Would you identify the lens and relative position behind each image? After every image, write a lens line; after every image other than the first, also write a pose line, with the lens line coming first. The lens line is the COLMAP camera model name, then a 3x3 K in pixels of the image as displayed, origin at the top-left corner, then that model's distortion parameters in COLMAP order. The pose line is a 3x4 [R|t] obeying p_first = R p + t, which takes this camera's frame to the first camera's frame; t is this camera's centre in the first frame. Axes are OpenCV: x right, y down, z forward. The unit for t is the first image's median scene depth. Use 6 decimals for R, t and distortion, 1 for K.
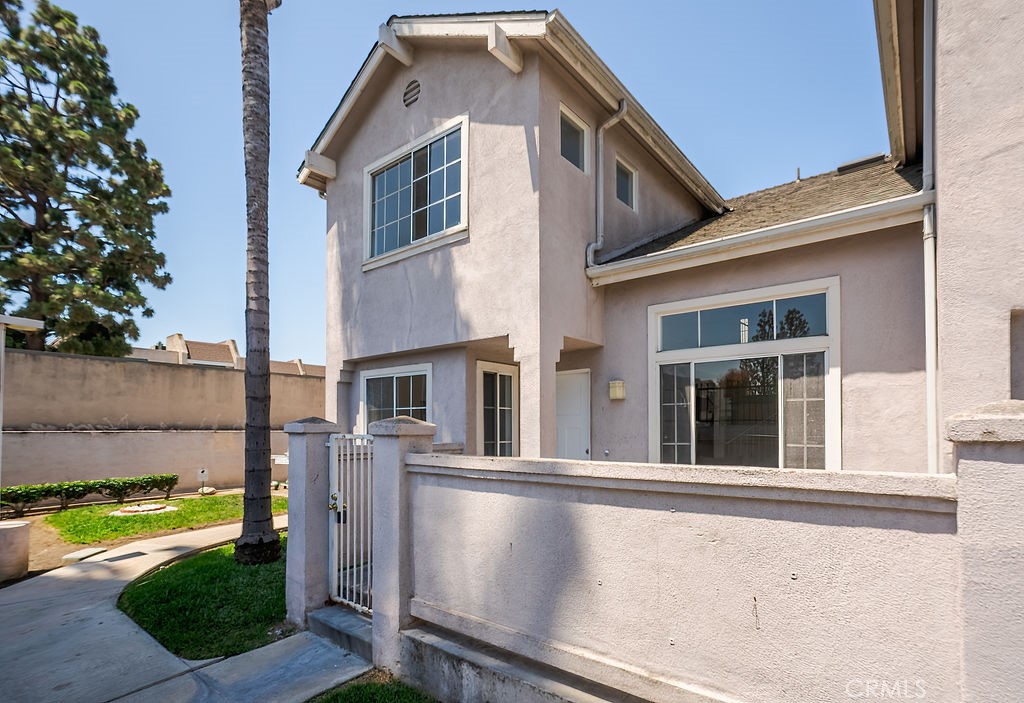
lens RADIAL K [[492.5, 0, 514.2], [0, 492.5, 419.7], [0, 0, 1]] dist [-0.001079, 0.000010]
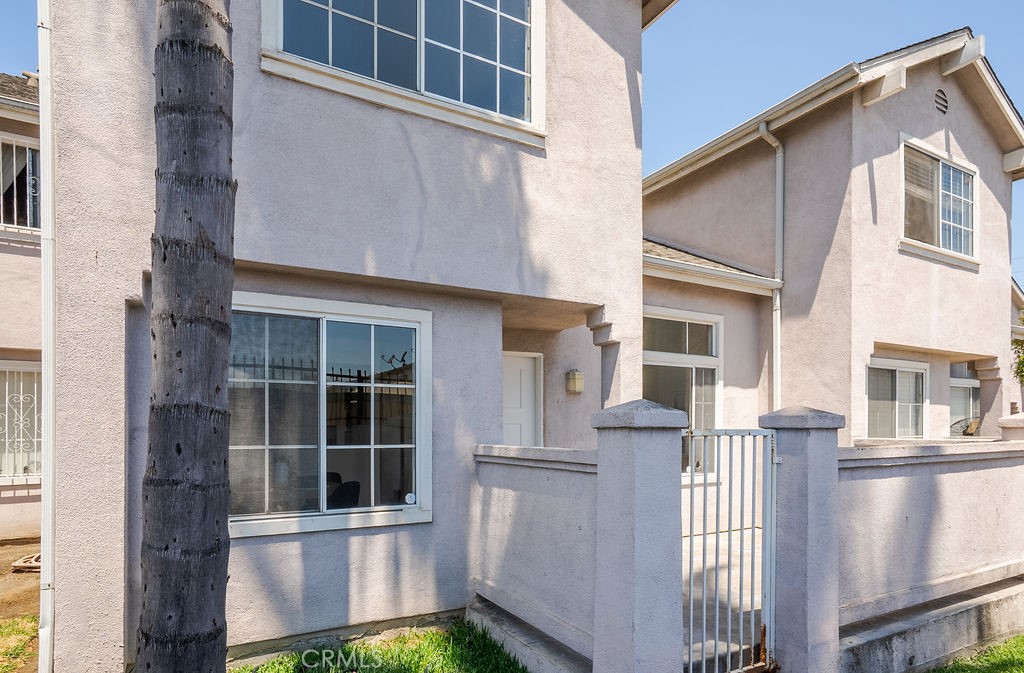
lens RADIAL K [[594.2, 0, 514.5], [0, 594.2, 429.1], [0, 0, 1]] dist [0.009216, 0.001462]
pose [[0.363526, -0.003681, 0.931577, -0.985529], [-0.012962, 0.999875, 0.009009, 0.022129], [-0.931494, -0.015350, 0.363433, 0.793272]]
